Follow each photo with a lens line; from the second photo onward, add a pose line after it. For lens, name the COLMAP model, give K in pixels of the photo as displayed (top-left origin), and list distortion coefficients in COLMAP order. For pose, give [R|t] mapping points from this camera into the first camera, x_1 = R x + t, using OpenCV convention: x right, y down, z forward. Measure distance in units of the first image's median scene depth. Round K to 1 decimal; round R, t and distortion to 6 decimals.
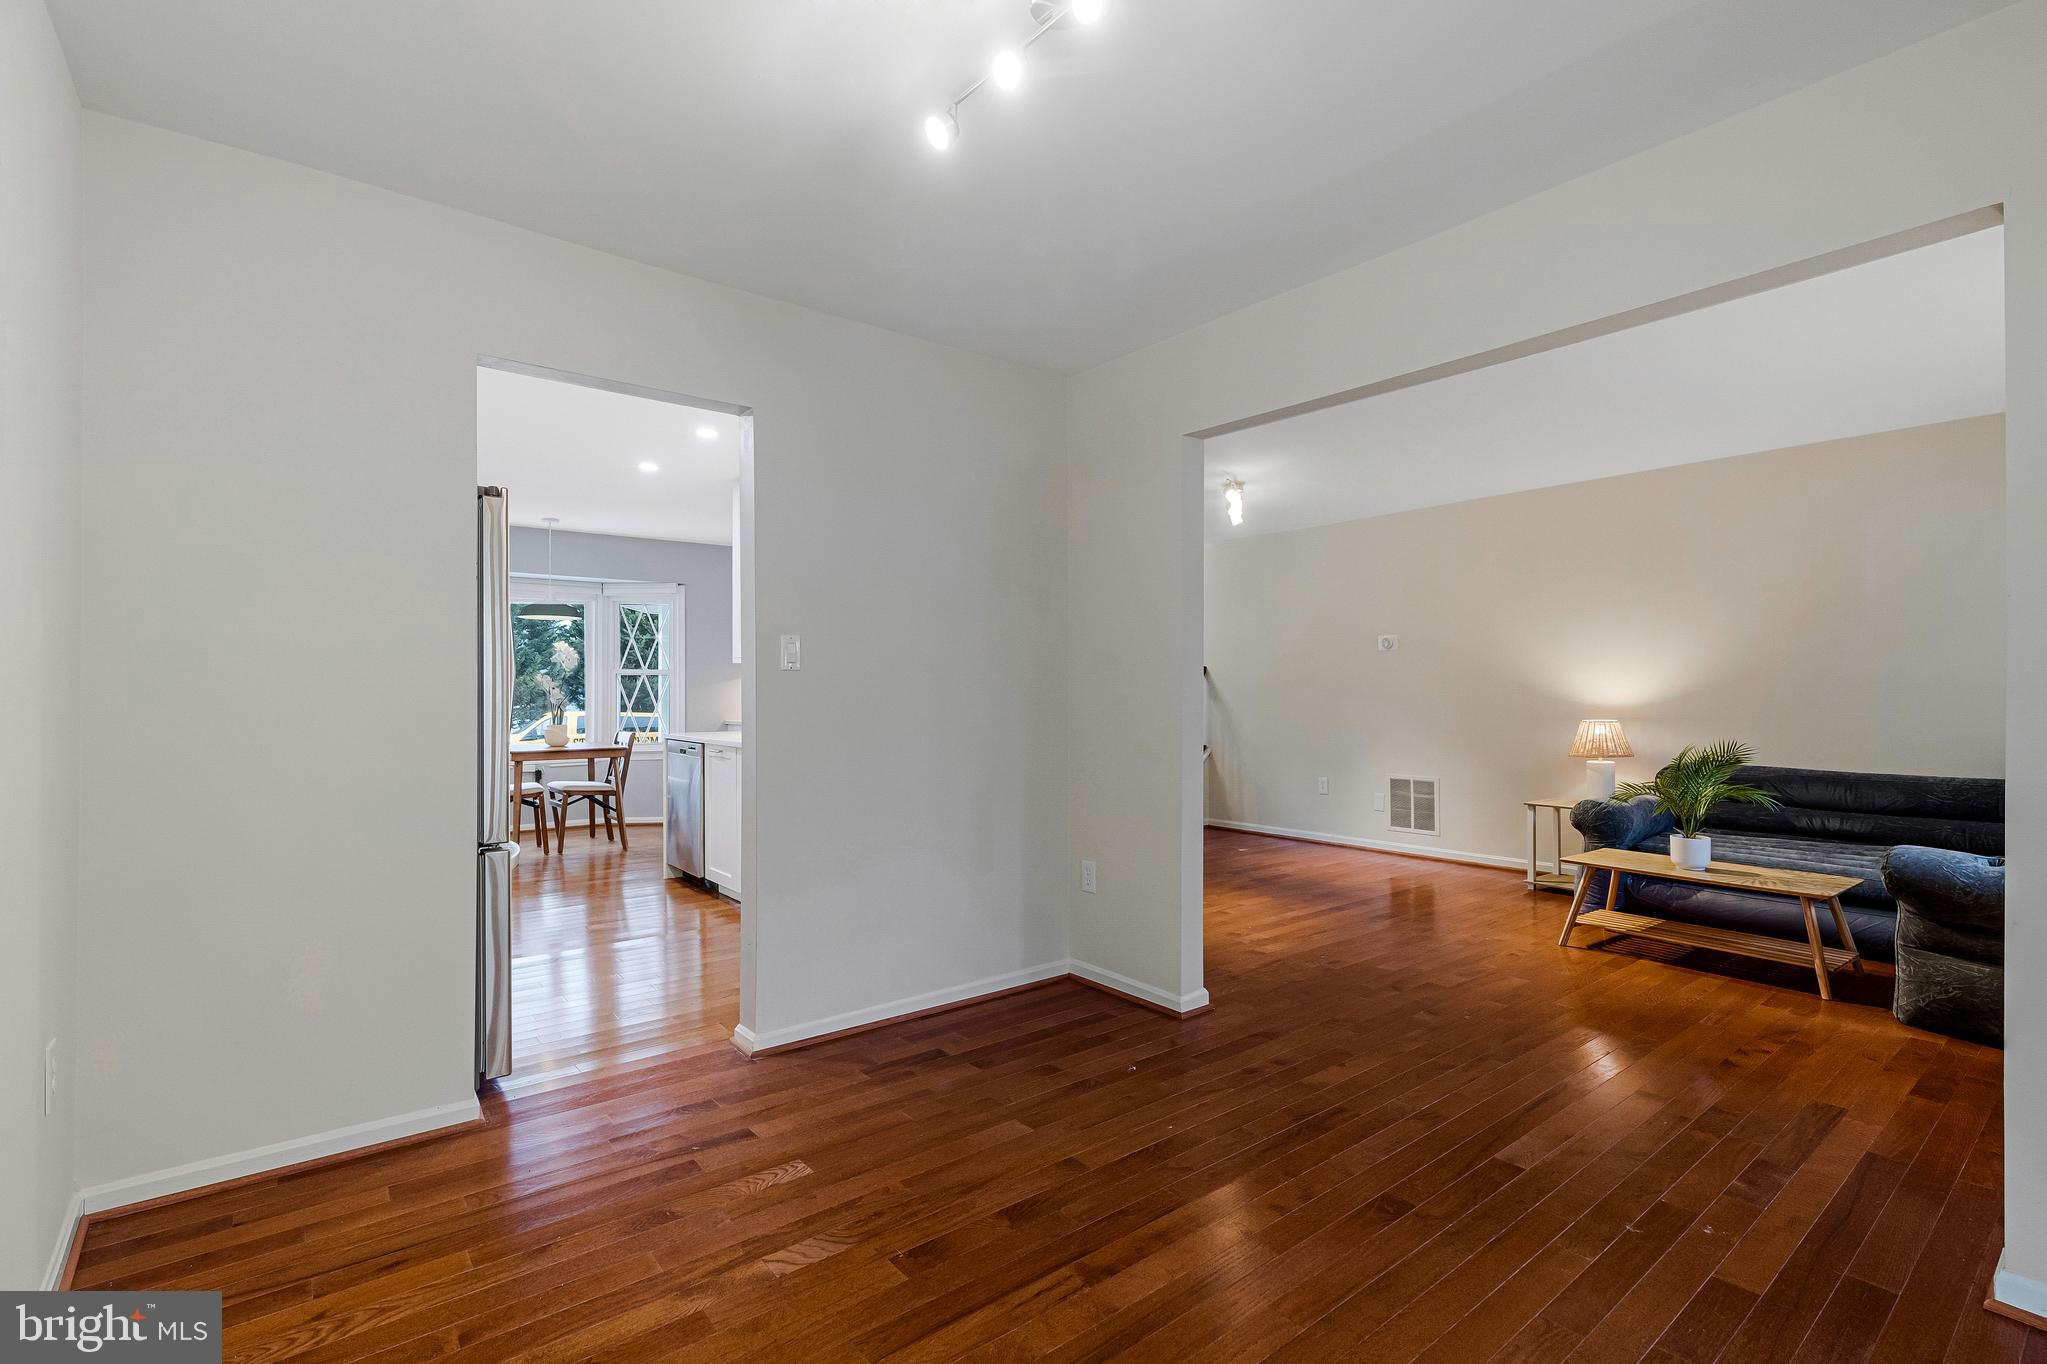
lens RADIAL K [[928.5, 0, 1046.2], [0, 928.5, 686.8], [0, 0, 1]] dist [-0.008971, 0.001570]
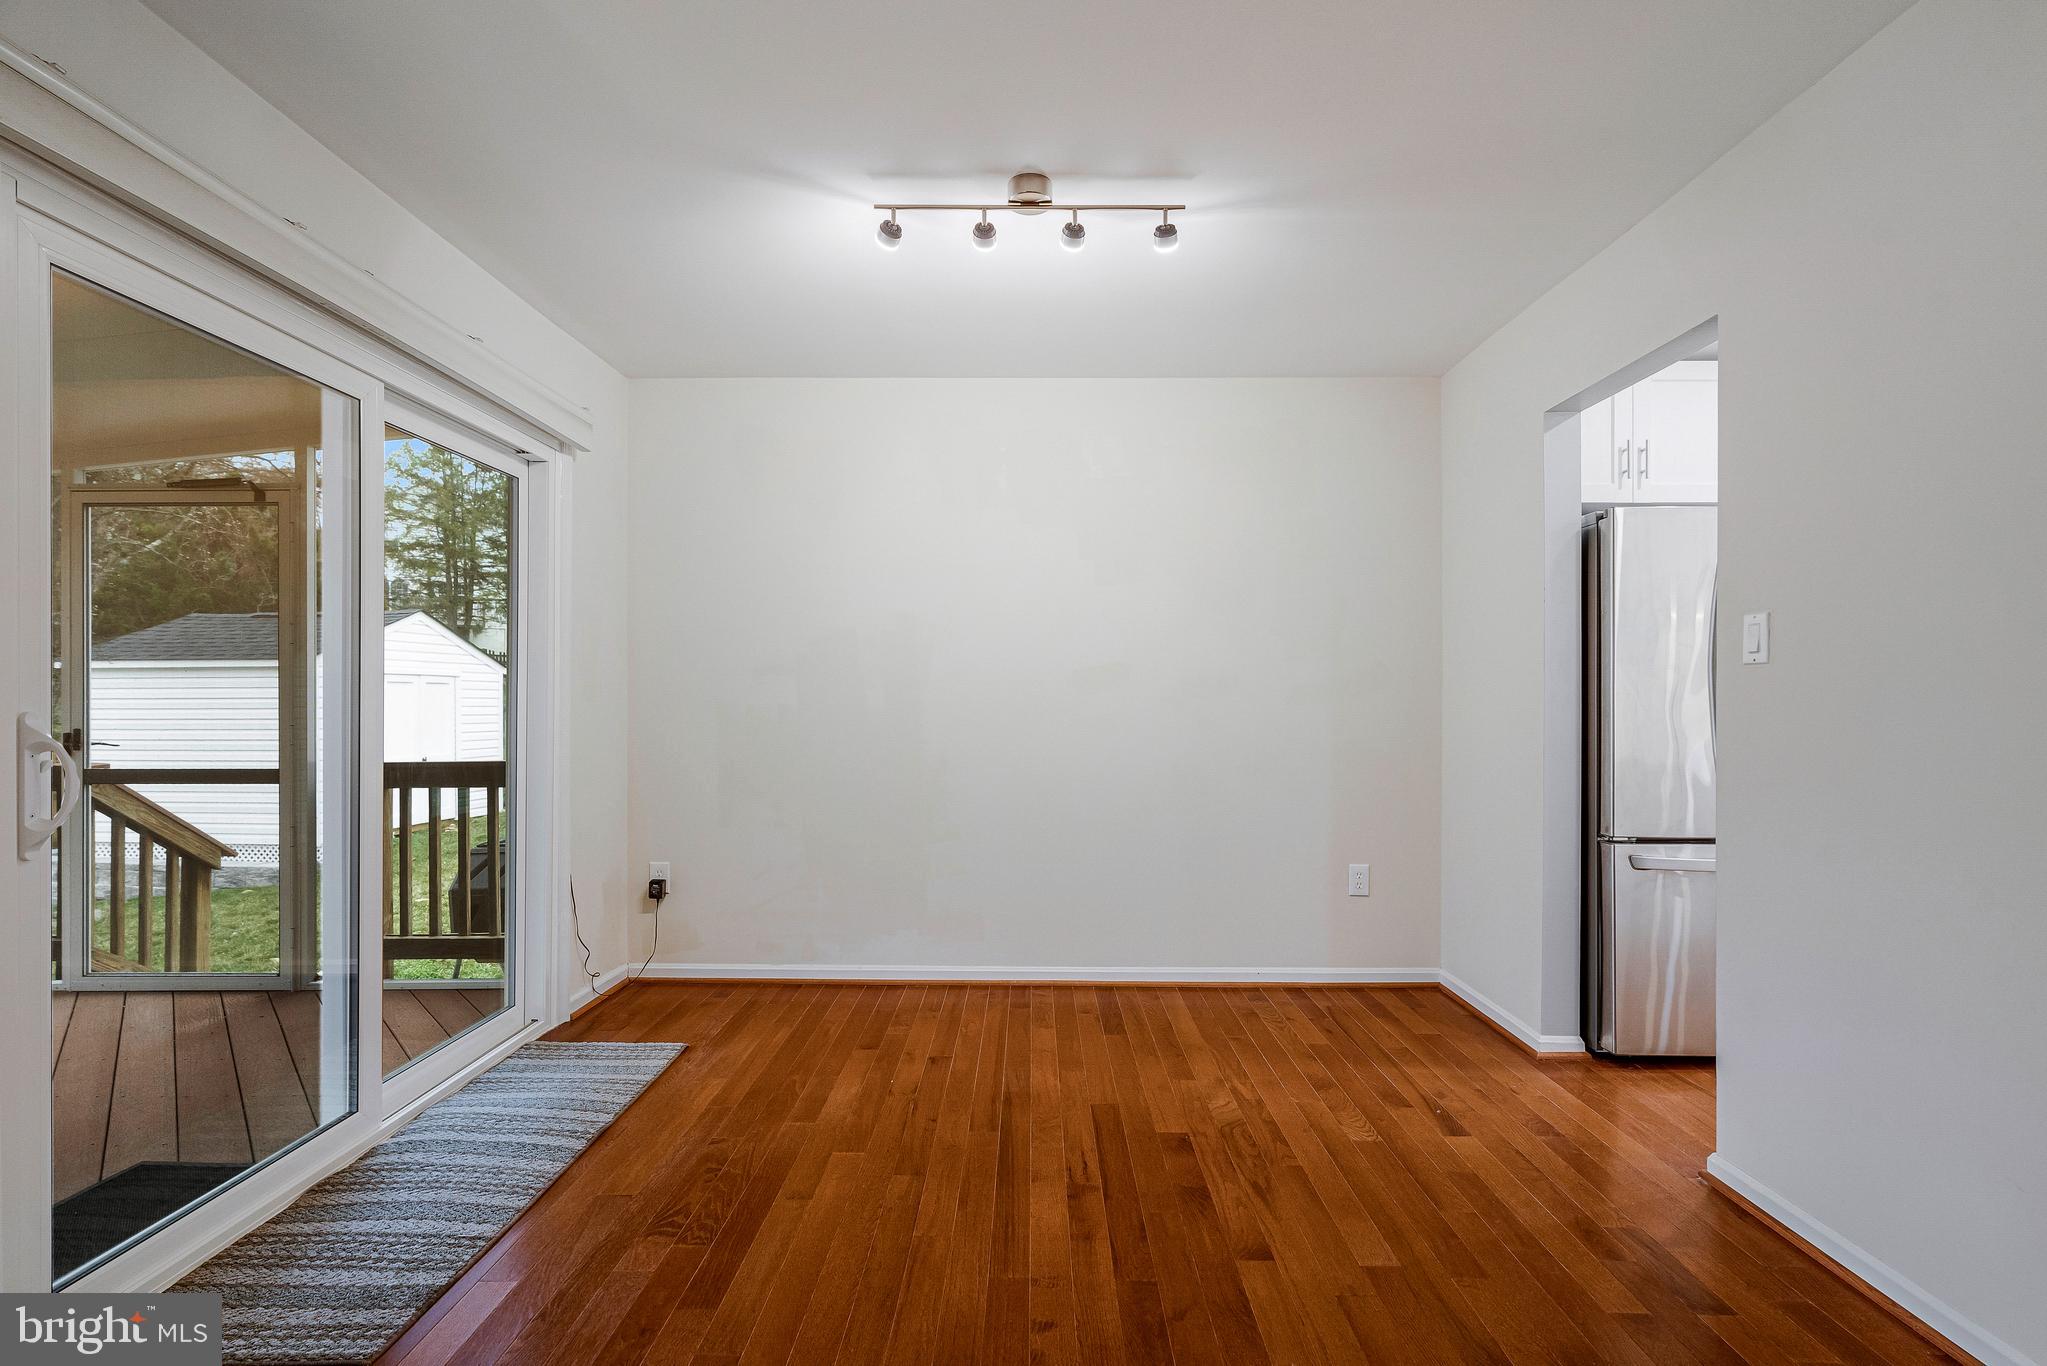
lens RADIAL K [[928.5, 0, 1024.8], [0, 928.5, 694.9], [0, 0, 1]] dist [-0.008971, 0.001570]
pose [[-0.631641, -0.009062, -0.775208, 0.875618], [-0.004132, 0.999957, -0.008323, 0.019036], [0.775250, -0.002053, -0.631652, 1.468053]]
